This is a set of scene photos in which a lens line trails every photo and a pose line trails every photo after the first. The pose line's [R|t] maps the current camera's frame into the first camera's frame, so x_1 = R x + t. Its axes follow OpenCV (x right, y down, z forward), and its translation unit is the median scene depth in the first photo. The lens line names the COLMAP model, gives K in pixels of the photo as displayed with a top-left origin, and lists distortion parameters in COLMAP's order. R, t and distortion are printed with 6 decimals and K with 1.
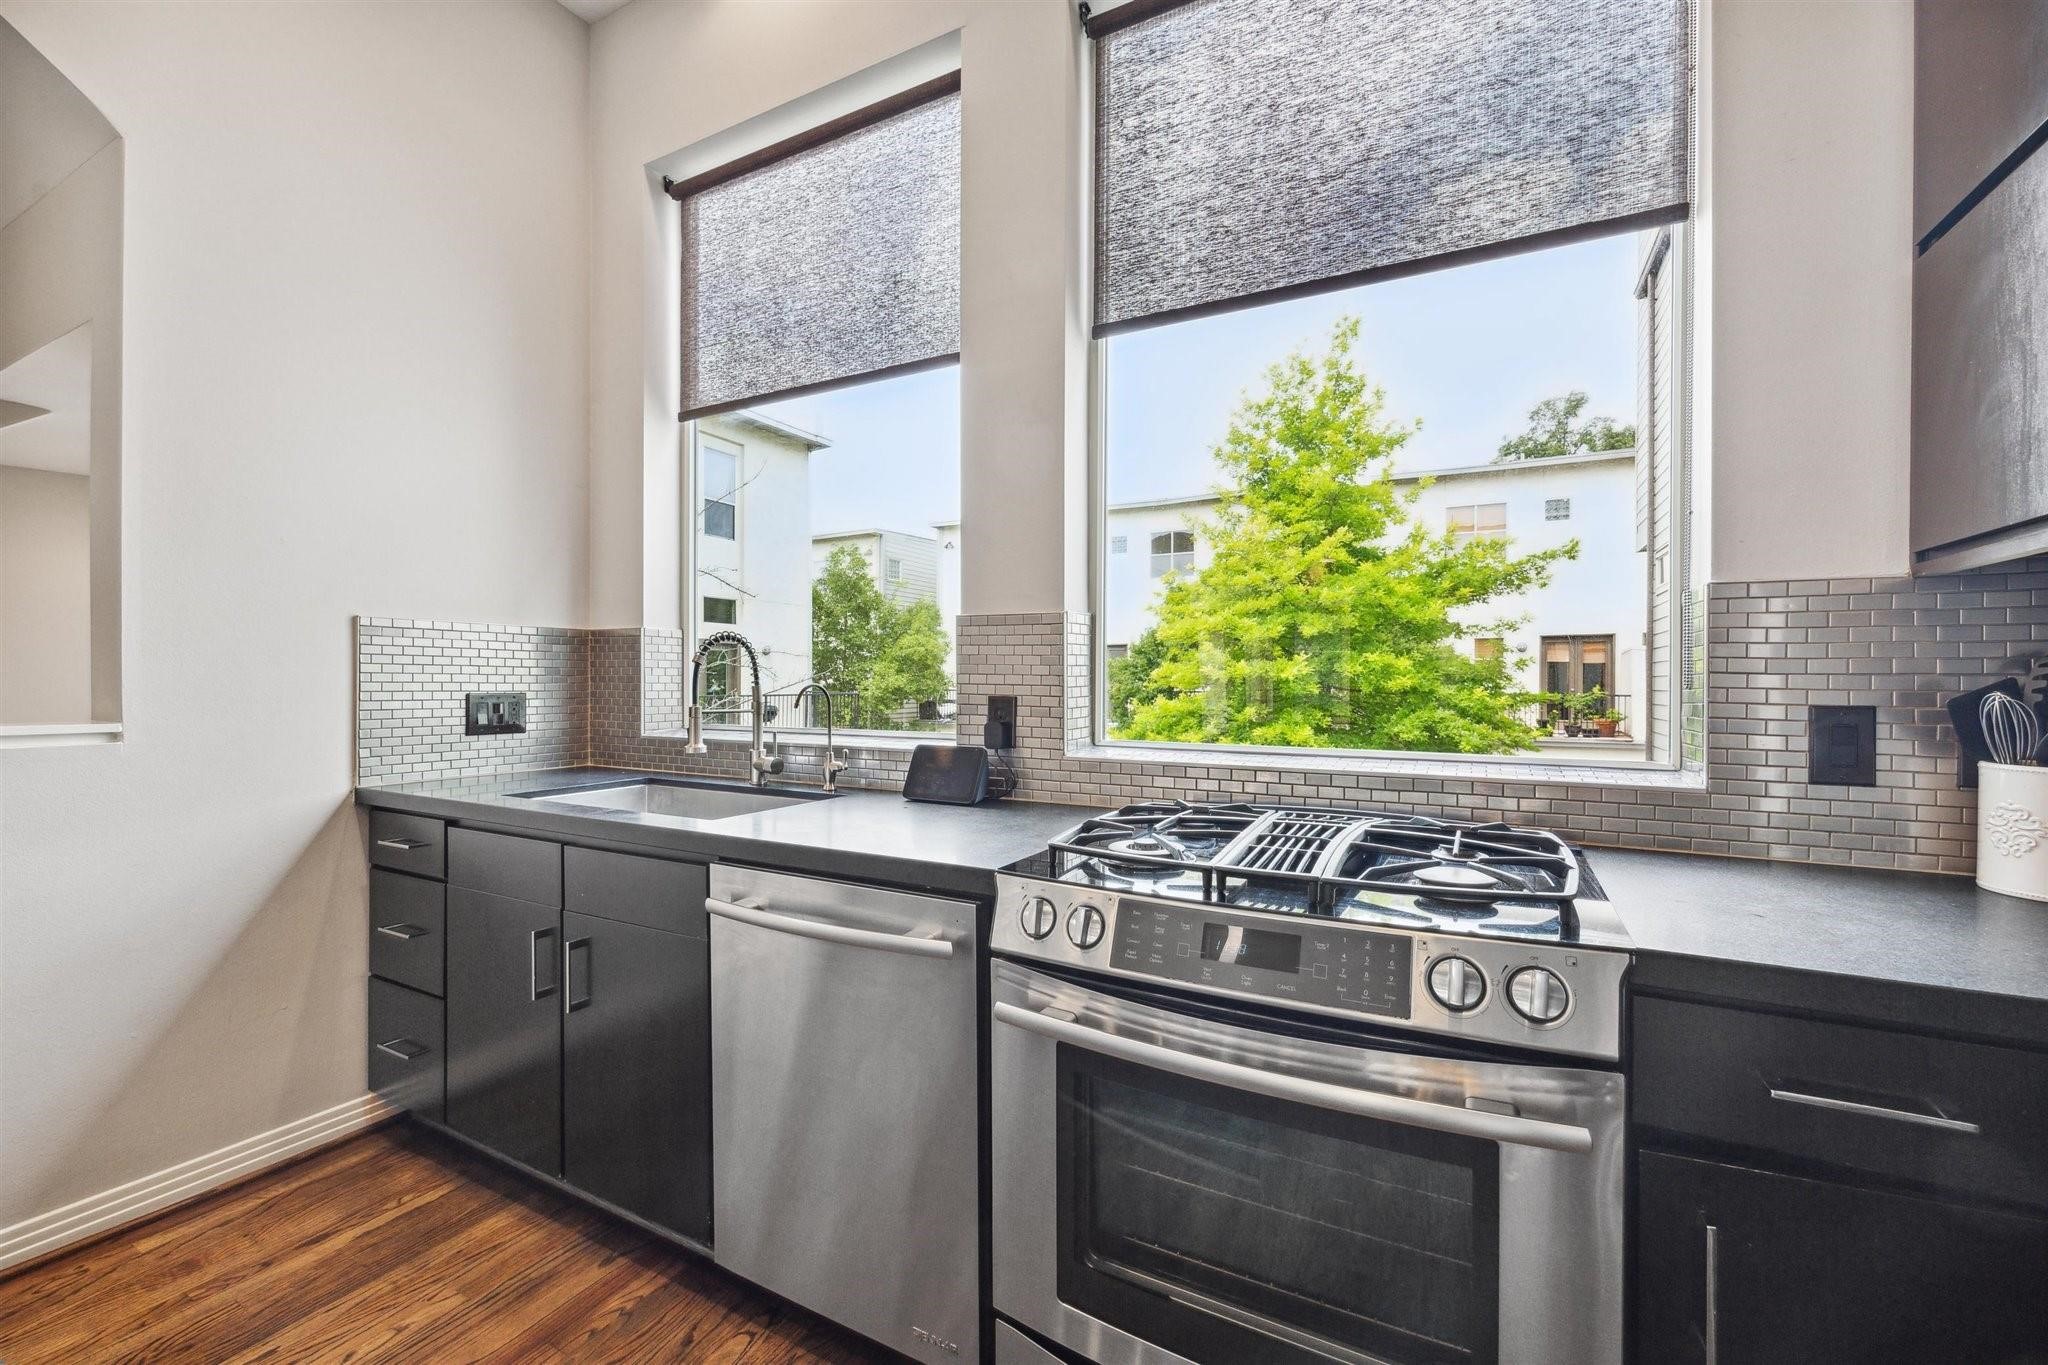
lens RADIAL K [[836.5, 0, 1031.7], [0, 836.5, 677.3], [0, 0, 1]] dist [0.007180, 0.000157]
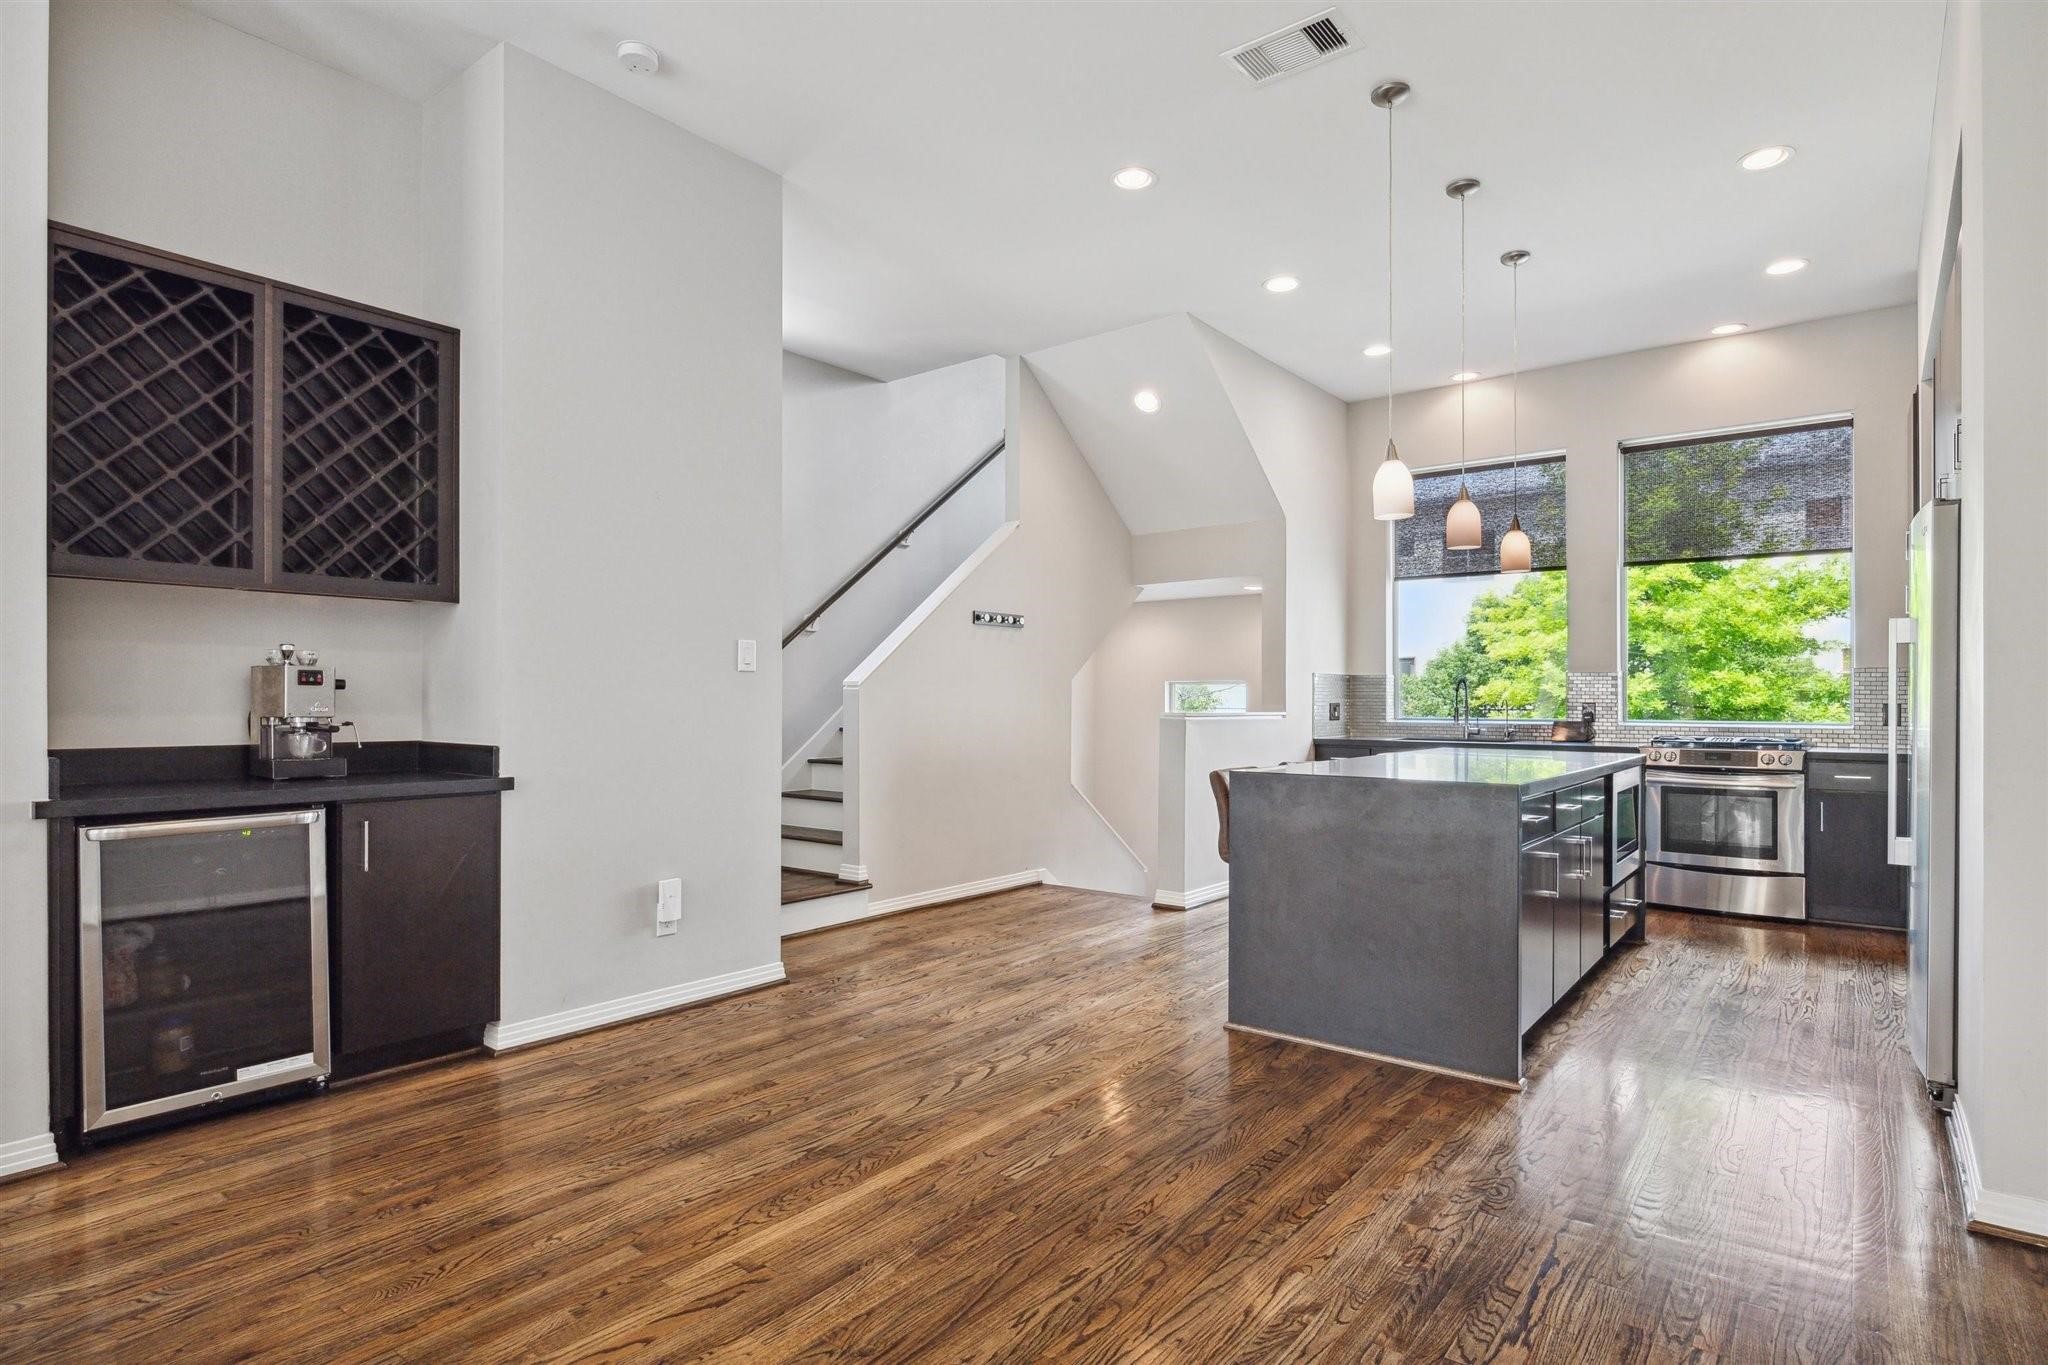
lens RADIAL K [[1006.9, 0, 1082.0], [0, 1006.9, 684.6], [0, 0, 1]] dist [-0.008974, -0.000873]
pose [[0.985239, -0.002756, -0.171164, -0.149857], [0.000998, 0.999946, -0.010353, -0.000192], [0.171183, 0.010029, 0.985188, -0.336037]]
